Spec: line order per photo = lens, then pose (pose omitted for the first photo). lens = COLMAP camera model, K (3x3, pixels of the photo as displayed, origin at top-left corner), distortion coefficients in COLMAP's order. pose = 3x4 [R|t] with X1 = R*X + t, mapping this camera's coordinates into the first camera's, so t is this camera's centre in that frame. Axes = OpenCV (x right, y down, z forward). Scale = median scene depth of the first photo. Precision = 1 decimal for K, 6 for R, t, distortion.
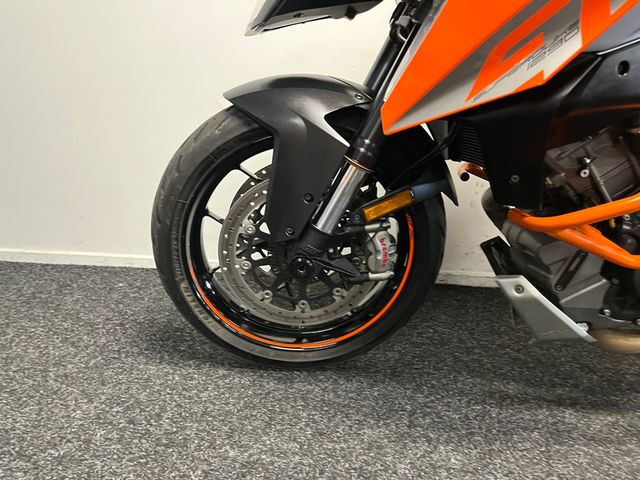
lens RADIAL K [[478.1, 0, 320.0], [0, 478.1, 240.0], [0, 0, 1]] dist [0.080480, -0.087656]
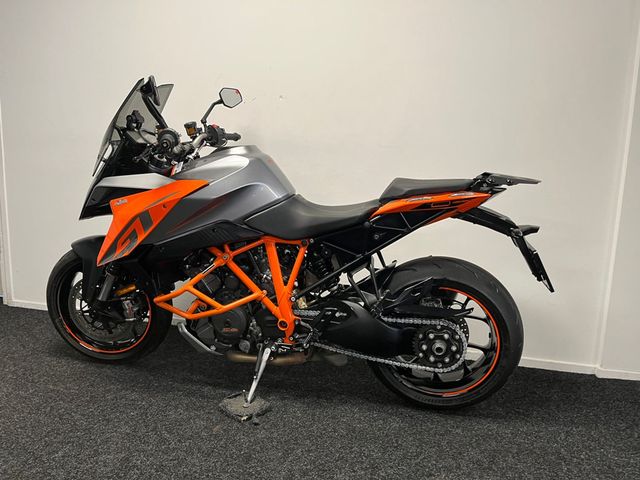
lens RADIAL K [[478.1, 0, 320.0], [0, 478.1, 240.0], [0, 0, 1]] dist [0.080480, -0.087656]
pose [[0.981365, 0.023168, -0.190750, 1.409813], [-0.047722, 0.990989, -0.125156, -0.056702], [0.186132, 0.131926, 0.973627, -1.113983]]
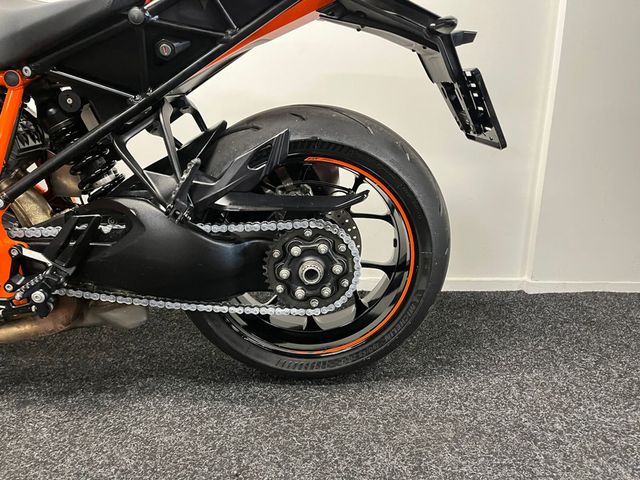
lens RADIAL K [[478.1, 0, 320.0], [0, 478.1, 240.0], [0, 0, 1]] dist [0.080480, -0.087656]
pose [[0.997836, -0.044374, 0.048512, 1.490402], [0.045491, 0.998719, -0.022155, 0.061781], [-0.047467, 0.024314, 0.998577, -0.129207]]
